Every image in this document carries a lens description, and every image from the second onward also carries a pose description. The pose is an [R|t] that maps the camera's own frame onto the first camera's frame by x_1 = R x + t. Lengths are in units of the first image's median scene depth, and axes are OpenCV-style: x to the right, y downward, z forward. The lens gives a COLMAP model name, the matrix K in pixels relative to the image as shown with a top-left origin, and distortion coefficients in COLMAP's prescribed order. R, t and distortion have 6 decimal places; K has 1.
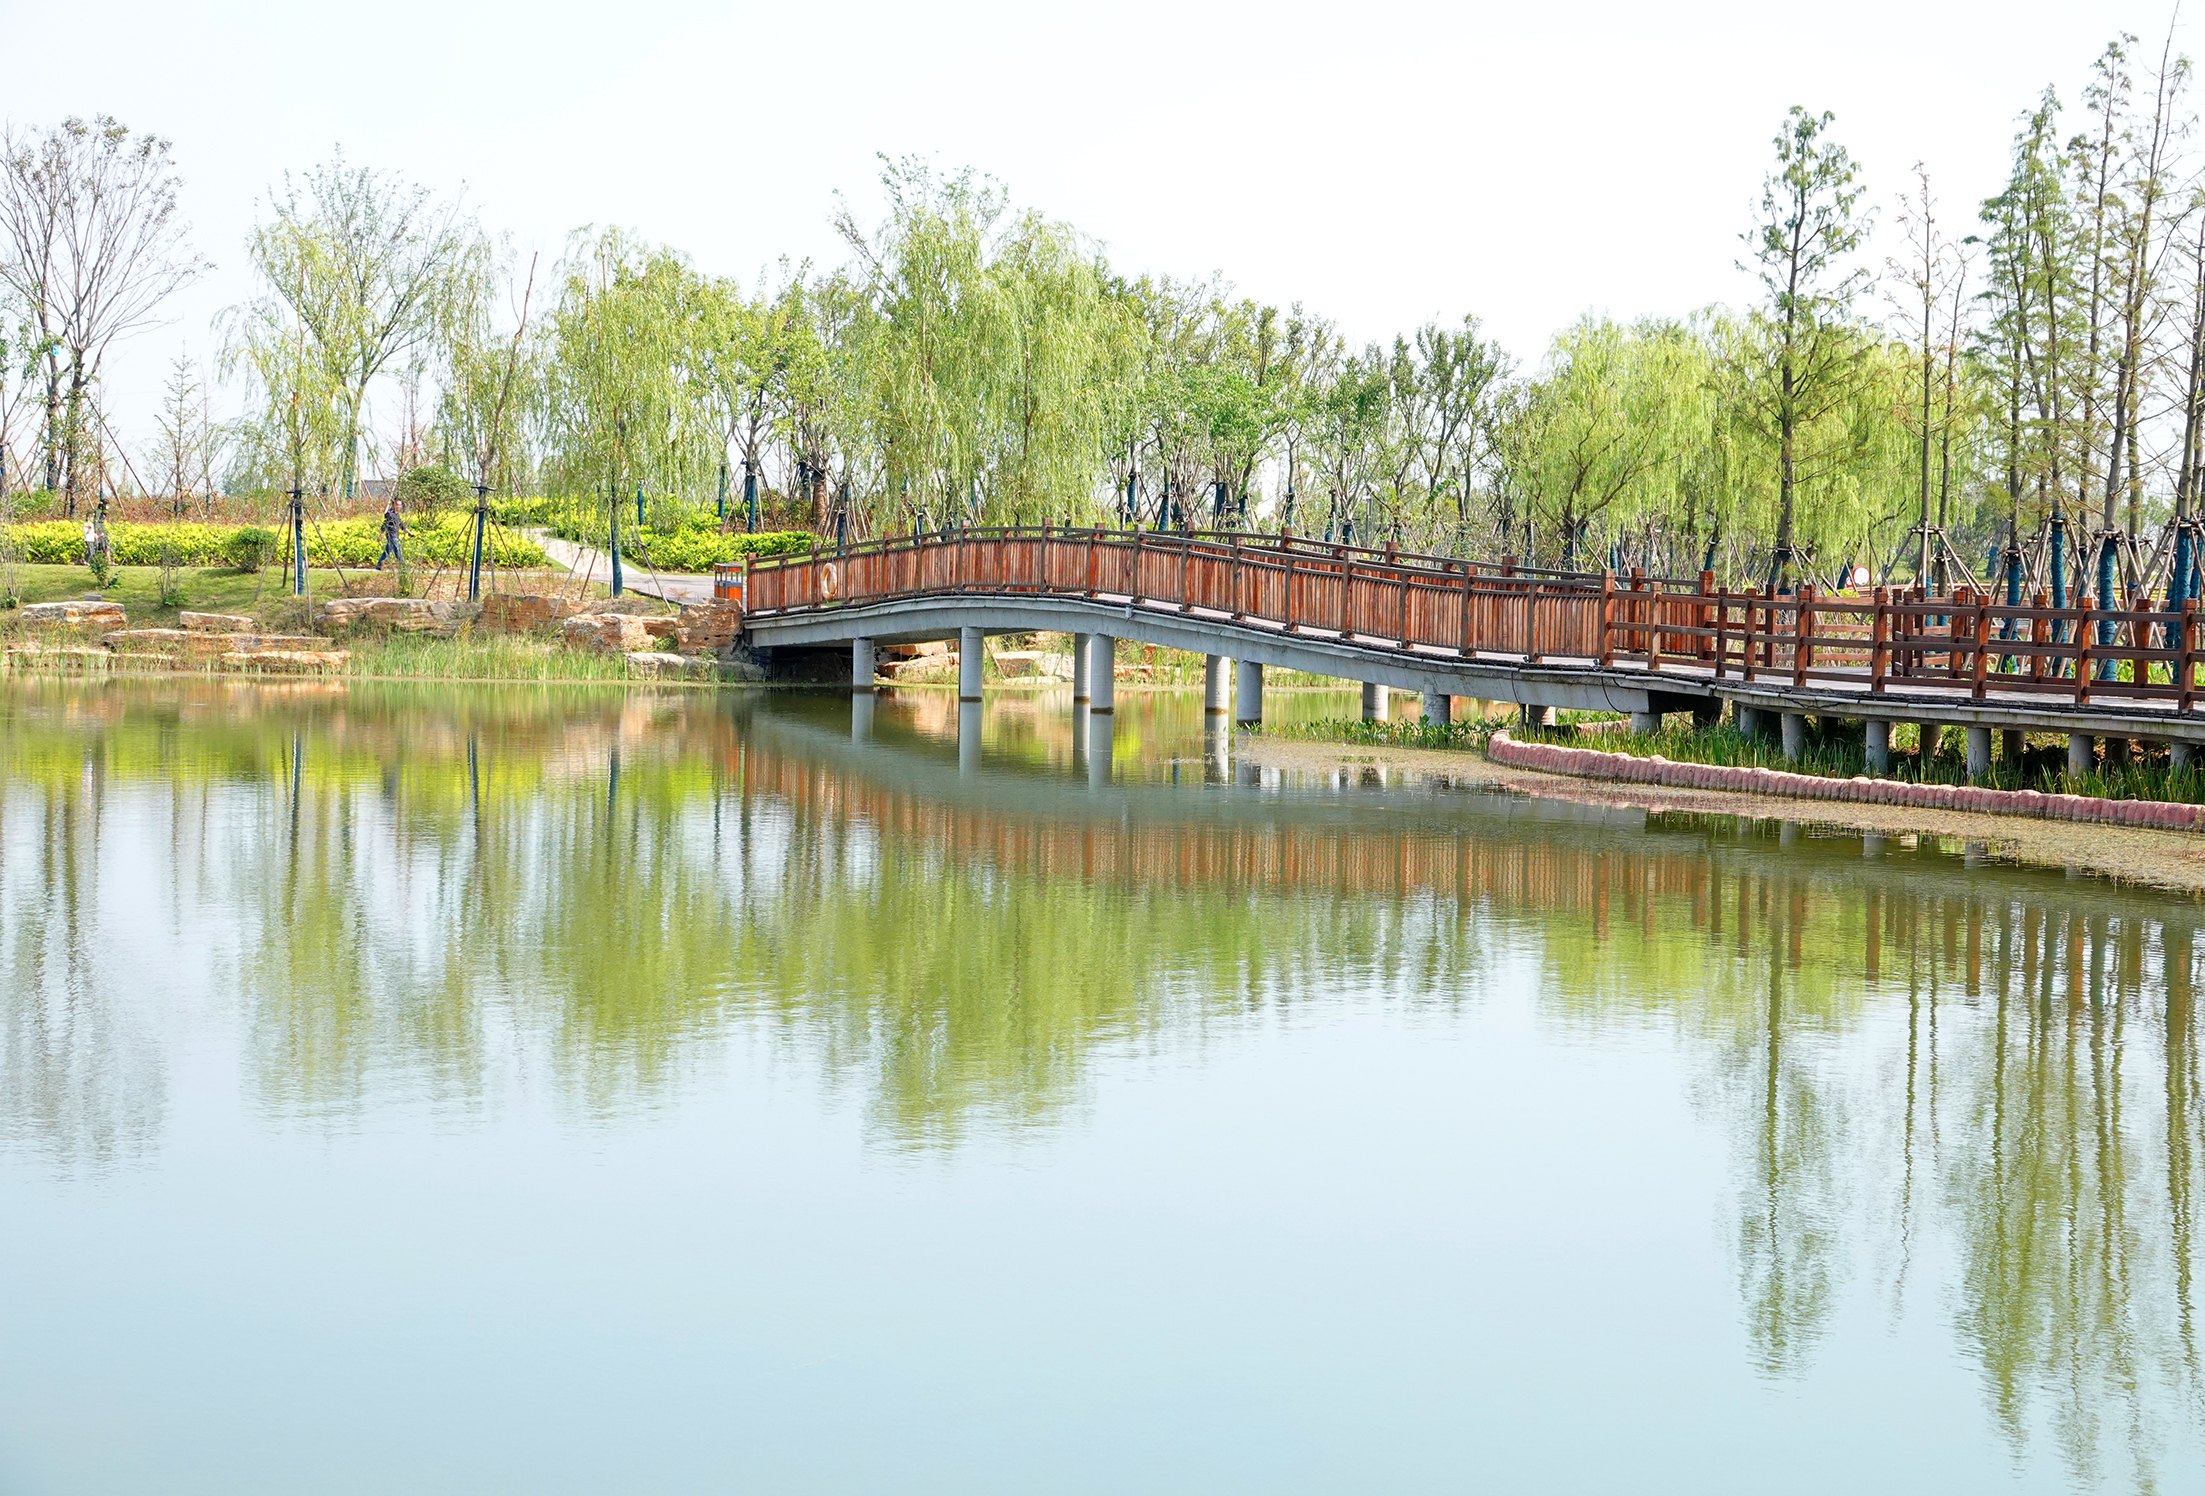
lens RADIAL K [[4866.1, 0, 1105.3], [0, 4866.1, 742.3], [0, 0, 1]] dist [0.002179, 0.000000]
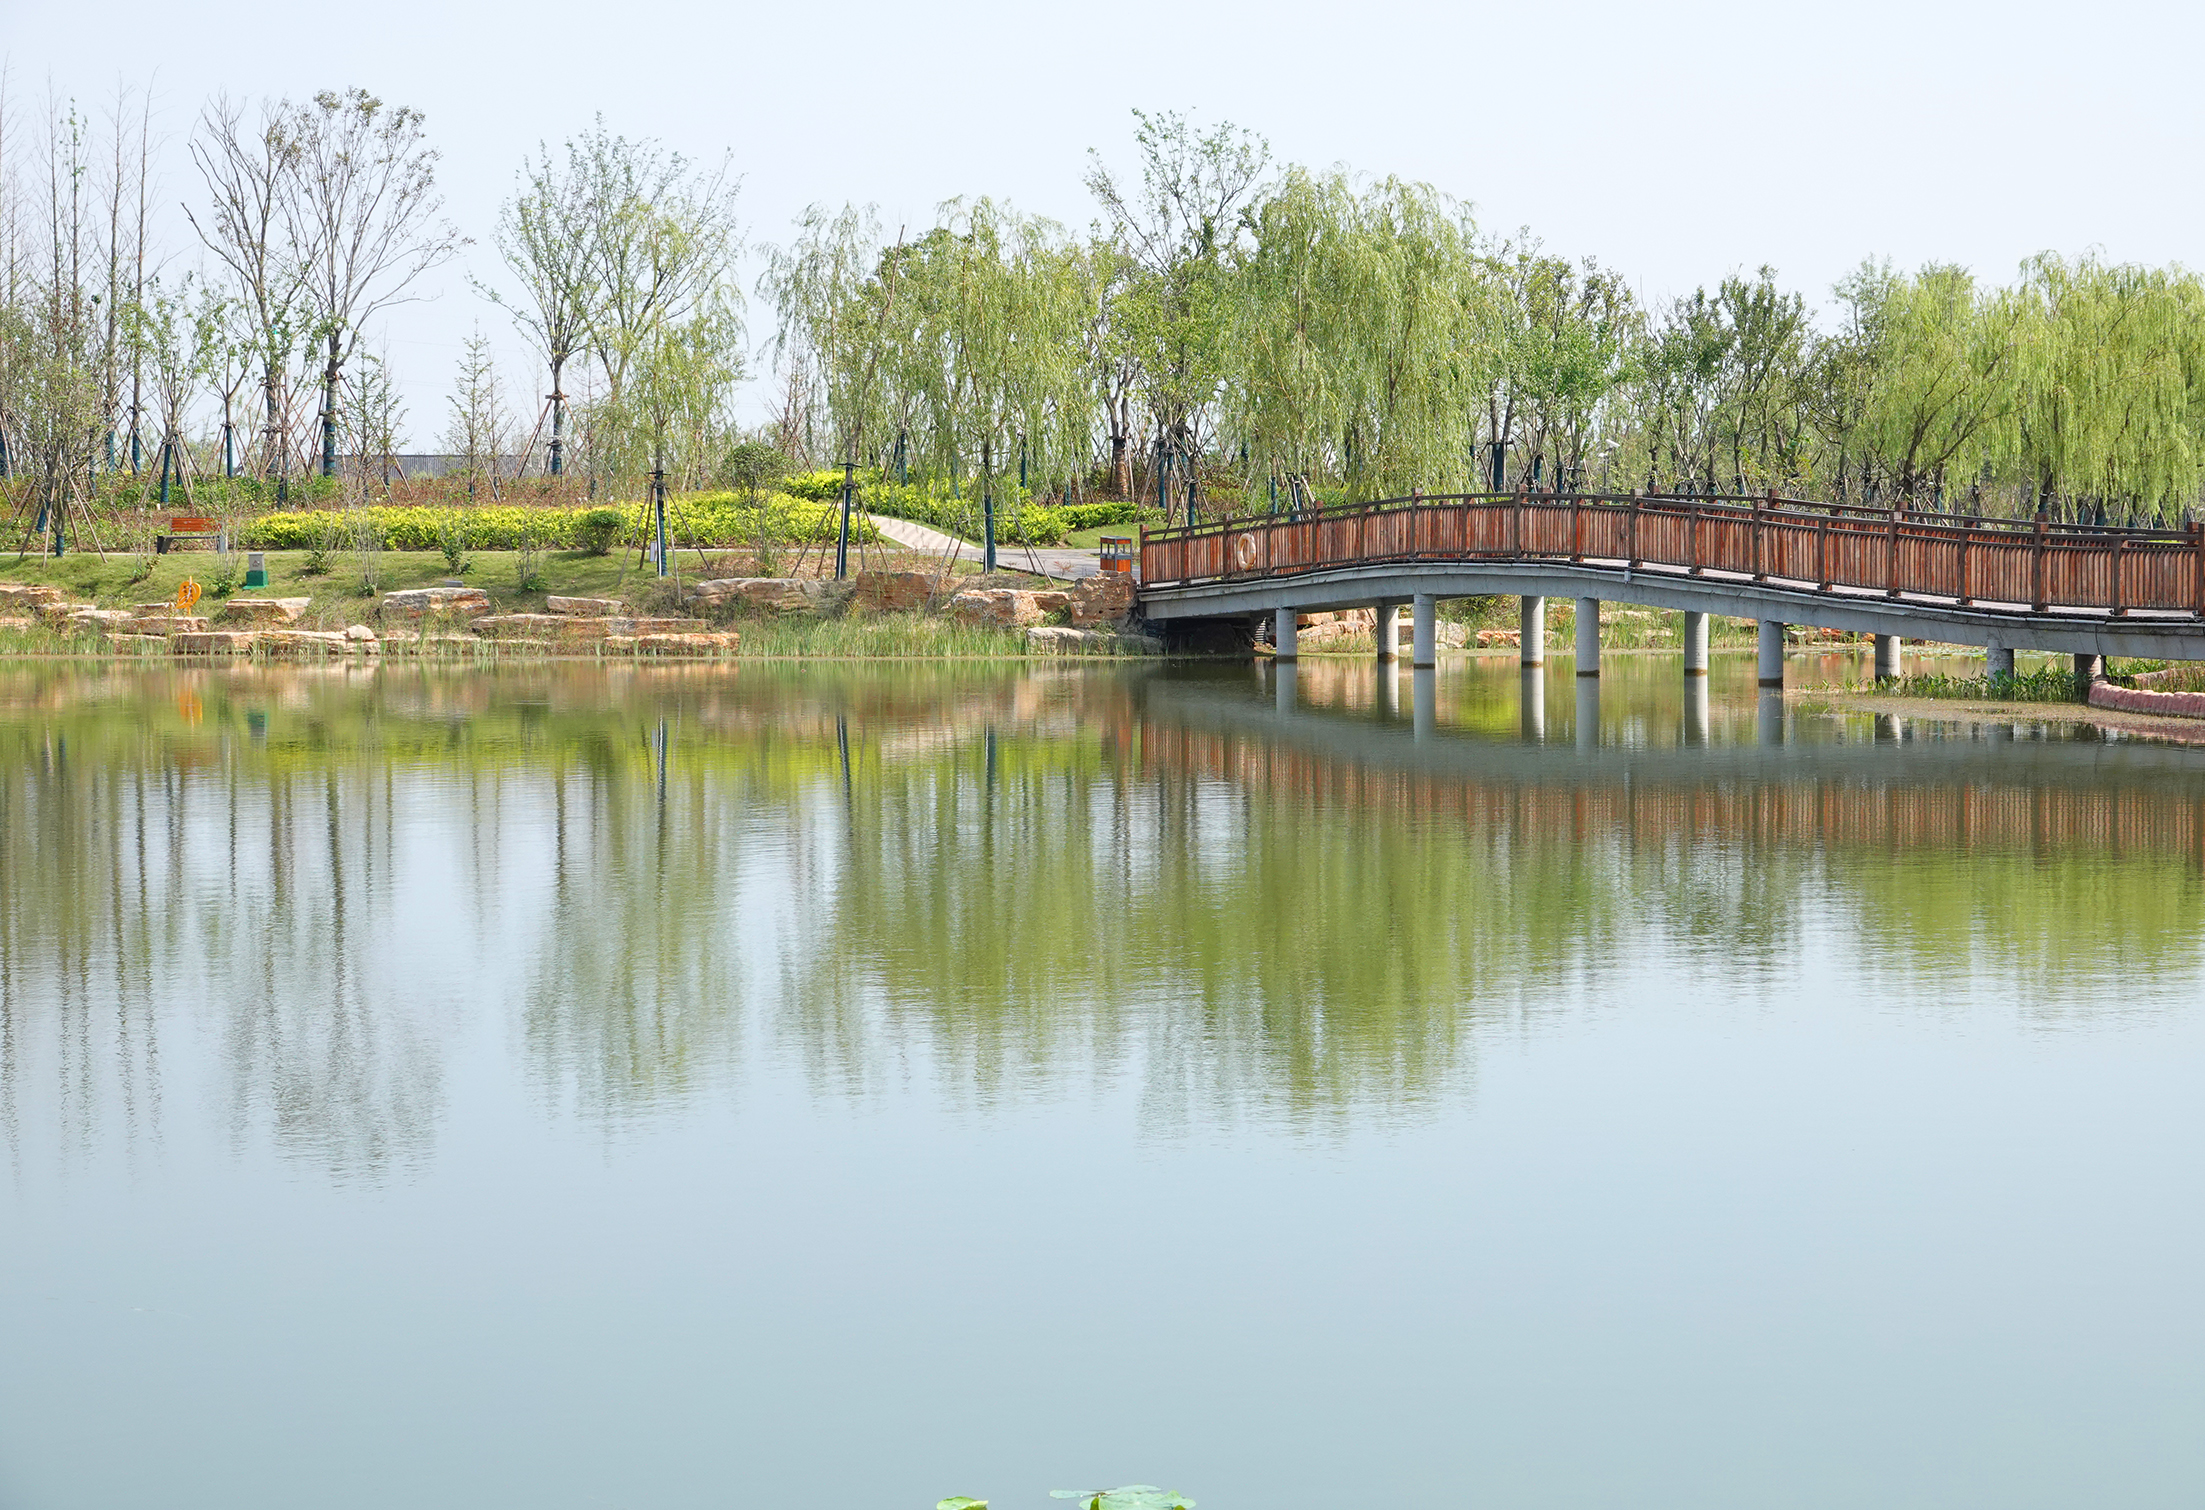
lens RADIAL K [[5355.6, 0, 1101.8], [0, 5355.6, 755.7], [0, 0, 1]] dist [-0.022394, 0.000000]
pose [[0.999554, -0.021423, 0.020791, -0.099930], [0.021296, 0.999753, 0.006337, 0.001096], [-0.020921, -0.005891, 0.999764, -0.088873]]
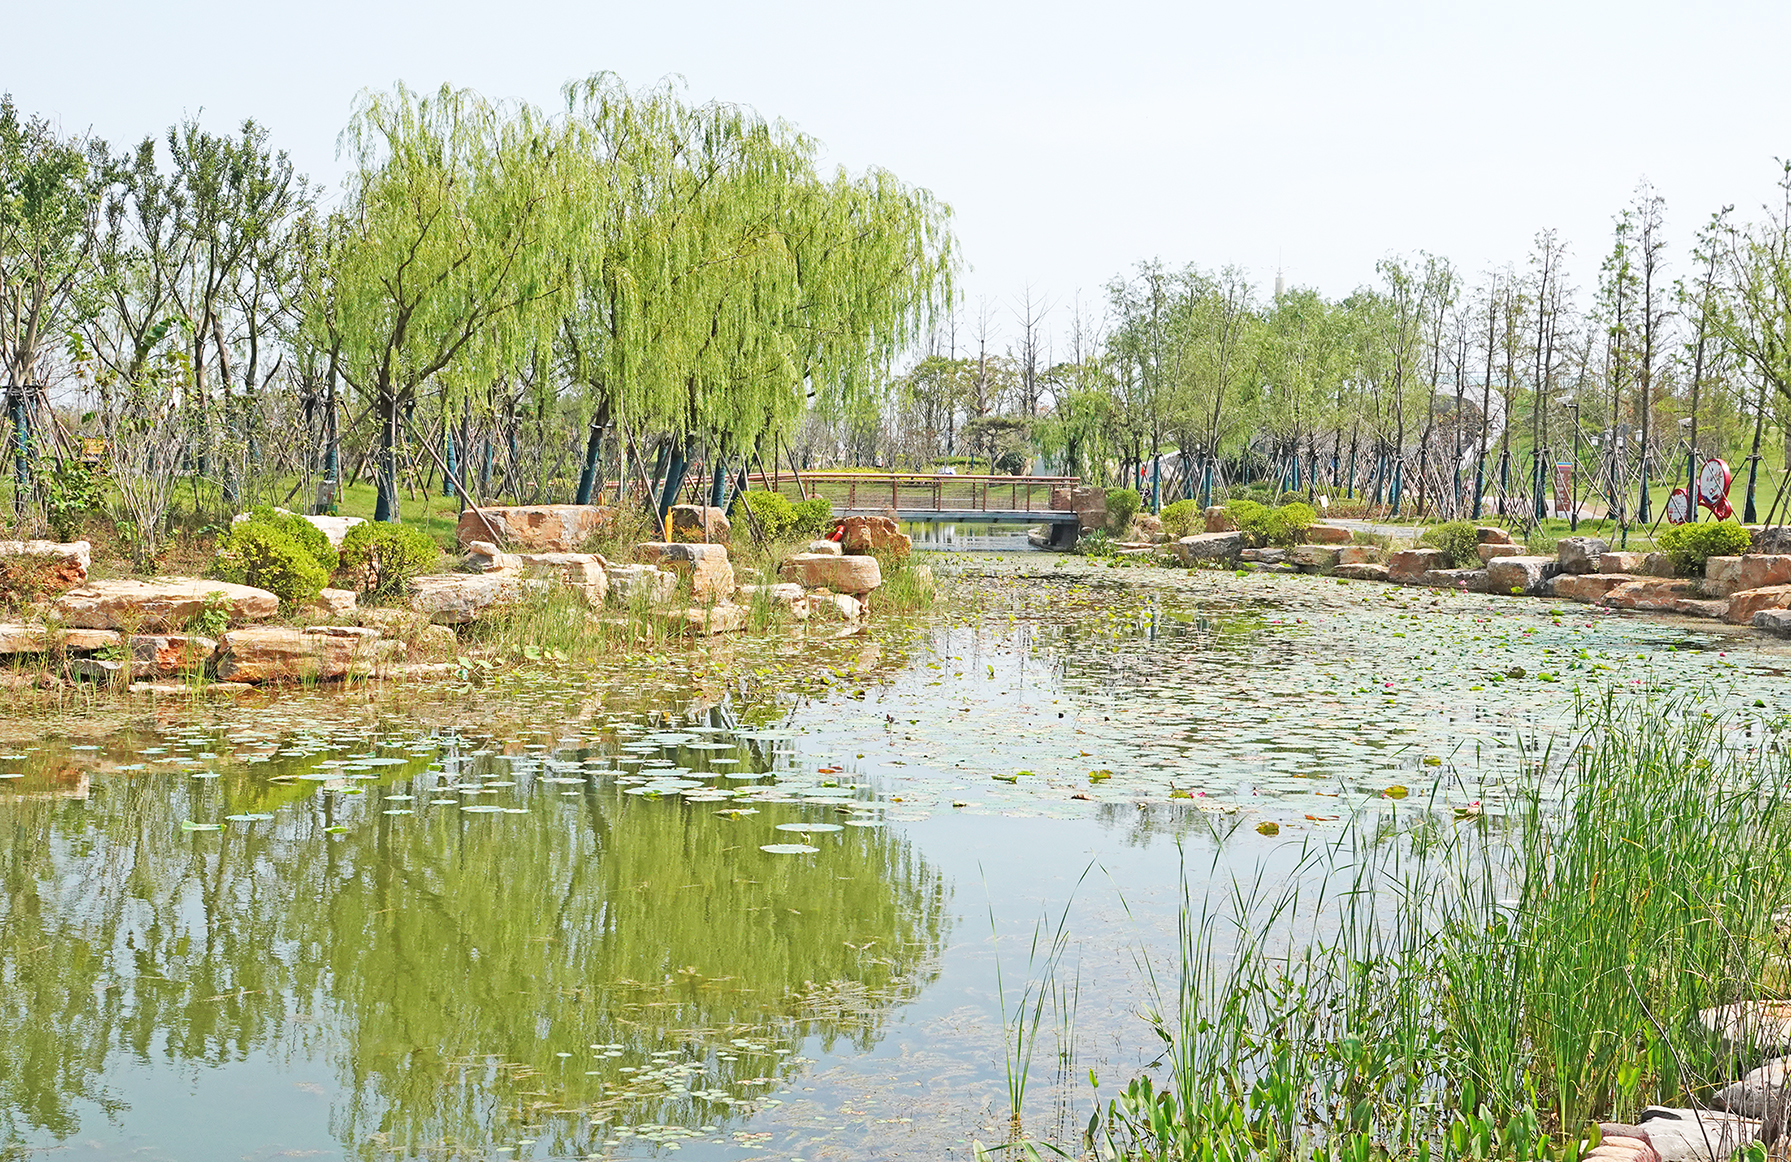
lens RADIAL K [[2613.6, 0, 898.9], [0, 2613.6, 574.3], [0, 0, 1]] dist [0.007988, 0.000000]
pose [[0.960127, -0.012184, 0.279298, 0.068999], [0.008334, 0.999853, 0.014970, -0.028065], [-0.279439, -0.012046, 0.960088, 0.703398]]
